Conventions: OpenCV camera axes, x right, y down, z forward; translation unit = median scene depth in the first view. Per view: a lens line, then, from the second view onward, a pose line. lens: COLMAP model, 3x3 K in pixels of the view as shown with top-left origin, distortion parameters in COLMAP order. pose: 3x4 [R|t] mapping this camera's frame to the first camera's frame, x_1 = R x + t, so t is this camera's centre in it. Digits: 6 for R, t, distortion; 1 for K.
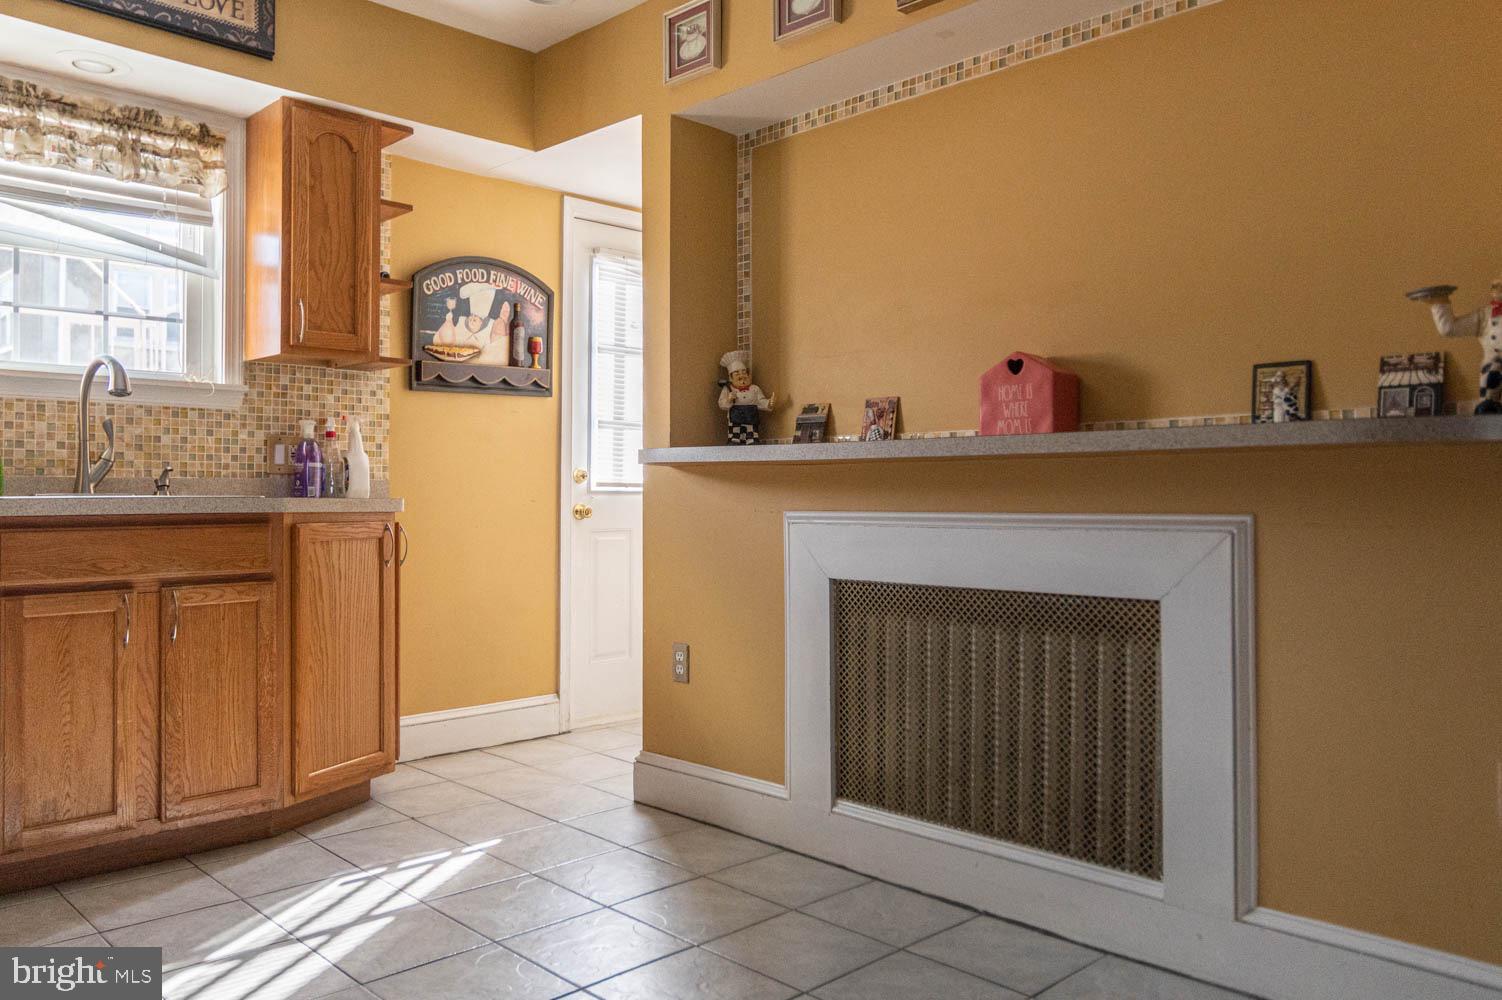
lens RADIAL K [[1114.5, 0, 747.2], [0, 1114.5, 467.8], [0, 0, 1]] dist [0.006391, 0.002701]
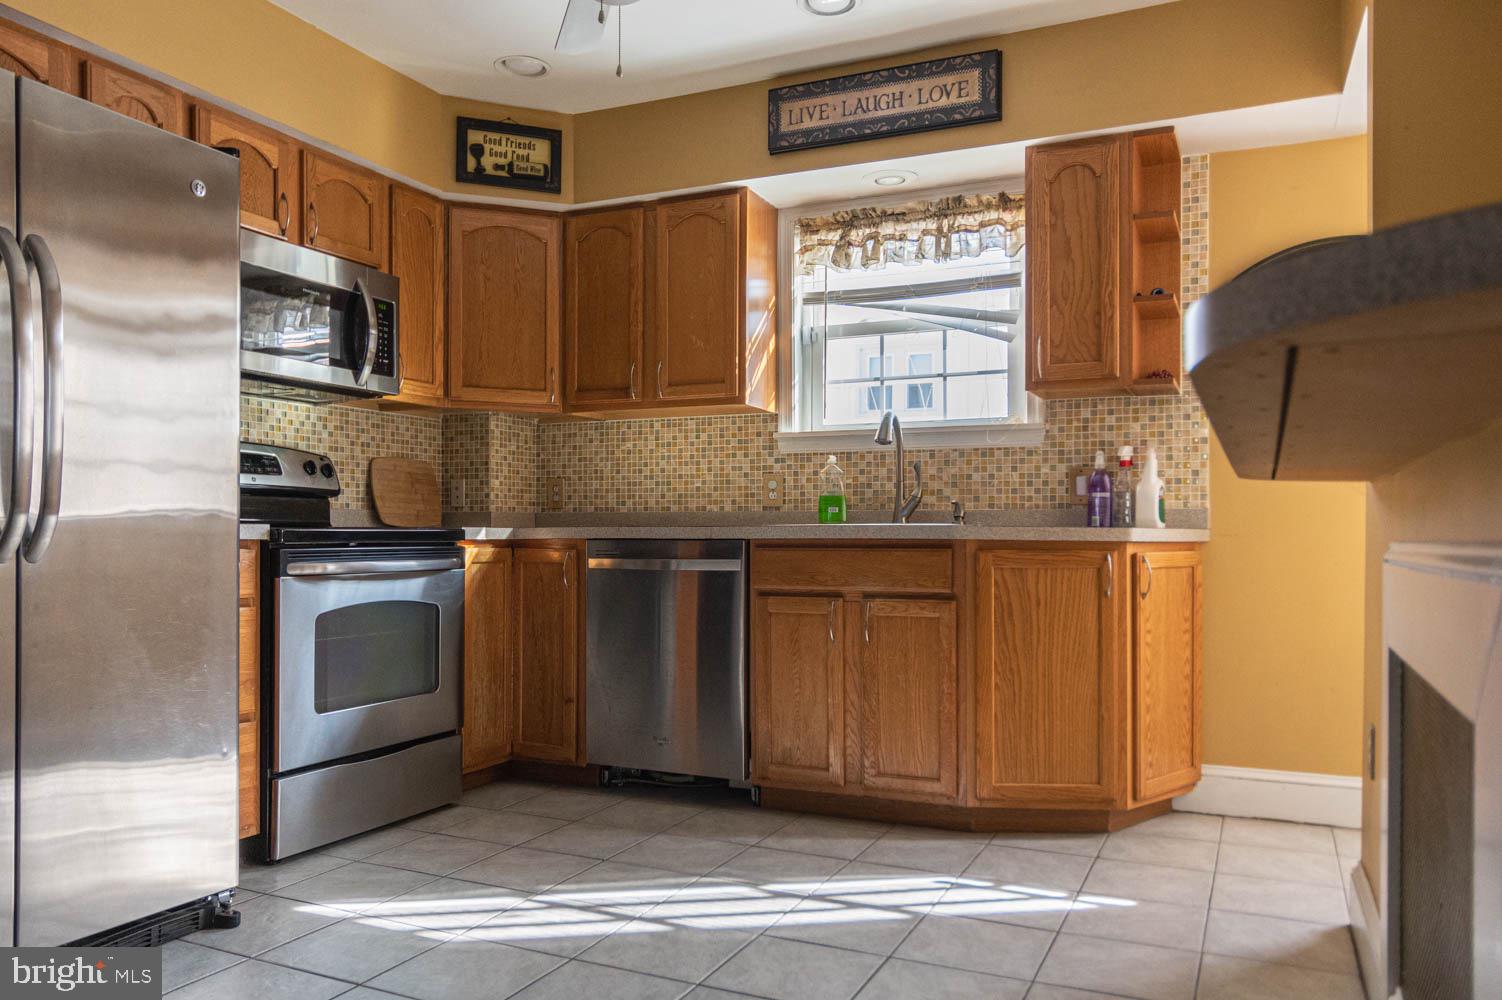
lens RADIAL K [[1089.0, 0, 729.3], [0, 1089.0, 537.2], [0, 0, 1]] dist [-0.004037, 0.000039]
pose [[0.357126, 0.006176, -0.934036, 0.478487], [0.021192, 0.999667, 0.014713, 0.016459], [0.933816, -0.025048, 0.356876, 0.383584]]
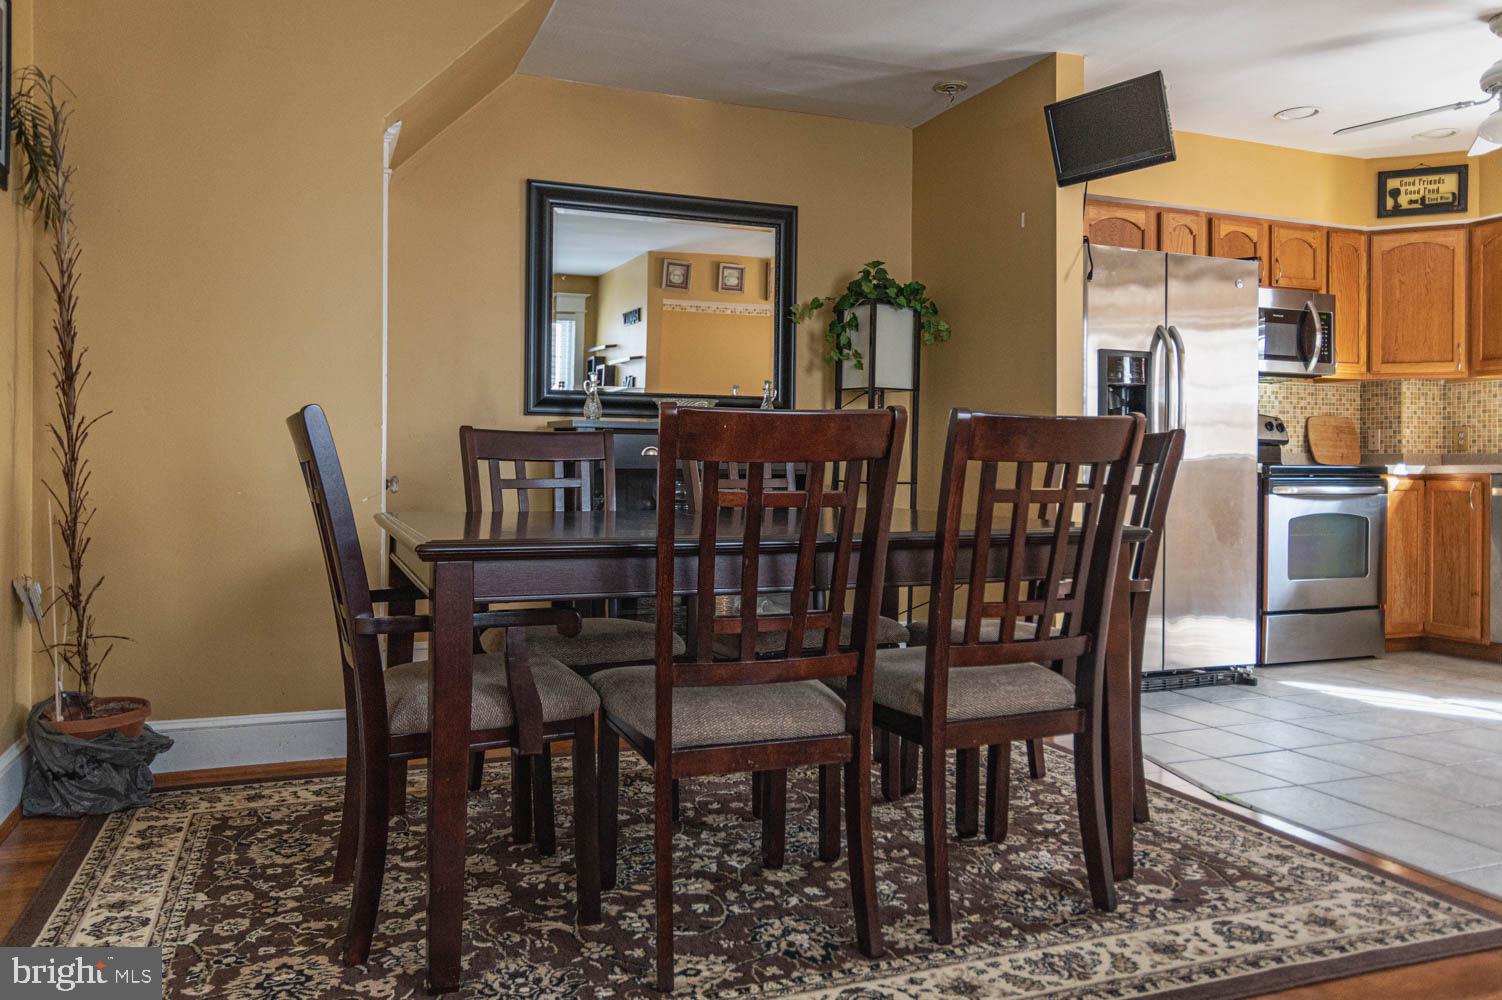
lens RADIAL K [[1089.8, 0, 718.3], [0, 1089.8, 469.7], [0, 0, 1]] dist [0.004127, 0.000806]
pose [[-0.369880, -0.000506, -0.929079, 1.200301], [0.020799, 0.999745, -0.008826, 0.017633], [0.928847, -0.022589, -0.369775, 0.207060]]
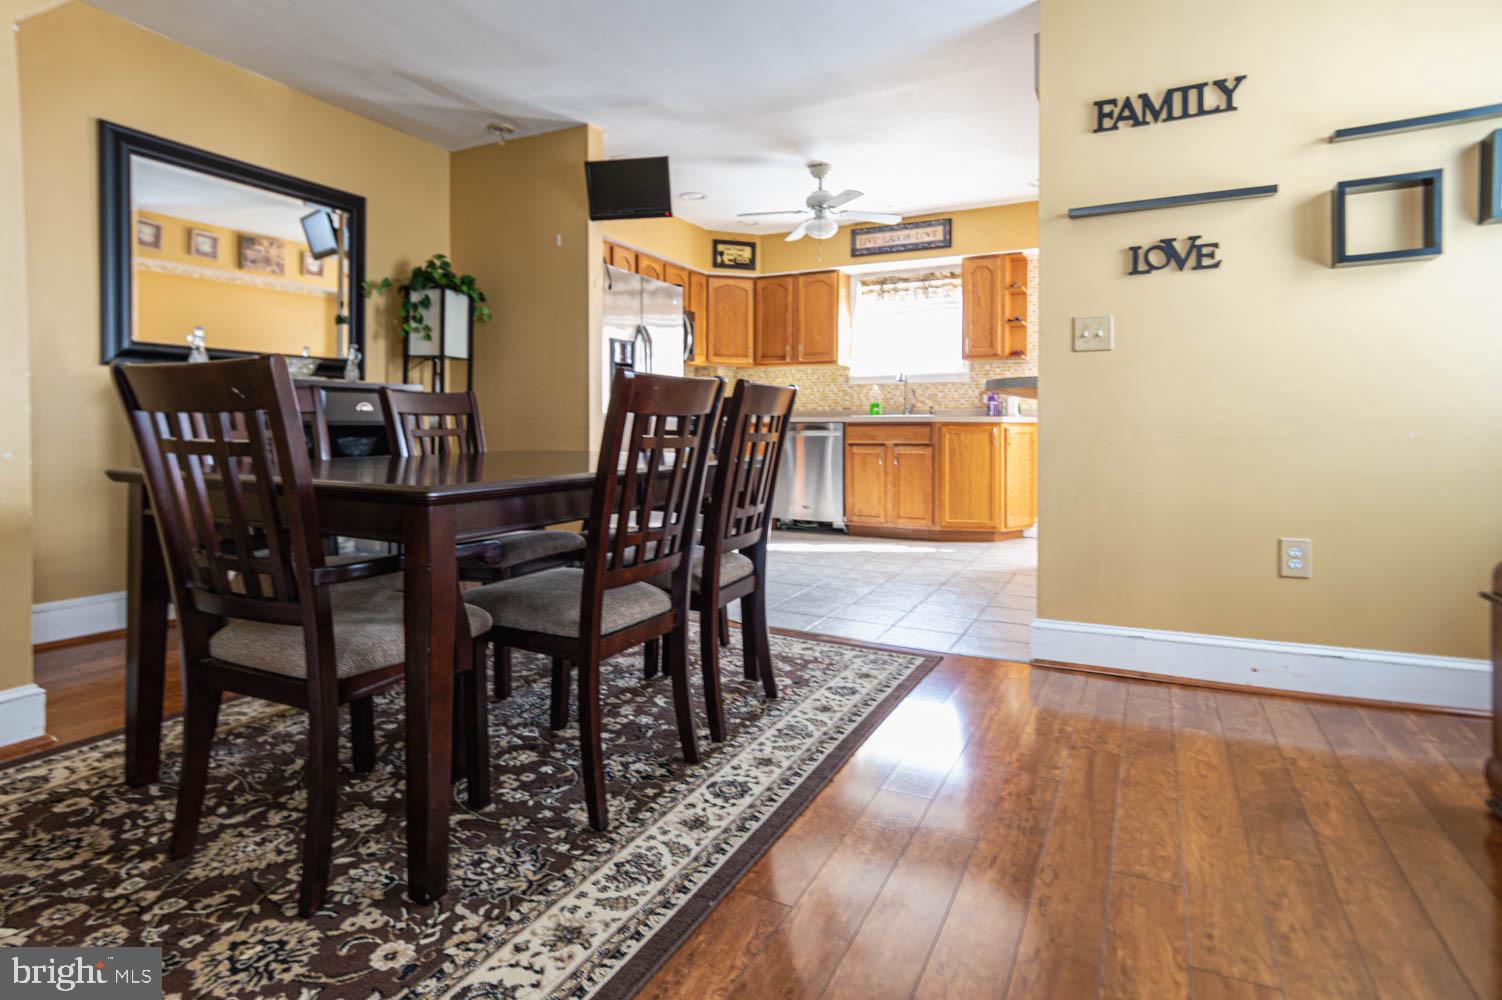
lens RADIAL K [[806.1, 0, 726.7], [0, 806.1, 444.1], [0, 0, 1]] dist [0.012378, -0.002481]
pose [[0.336200, 0.026135, -0.941428, 1.209386], [0.024577, 0.999031, 0.036511, 0.009975], [0.941470, -0.035413, 0.335232, -0.135967]]
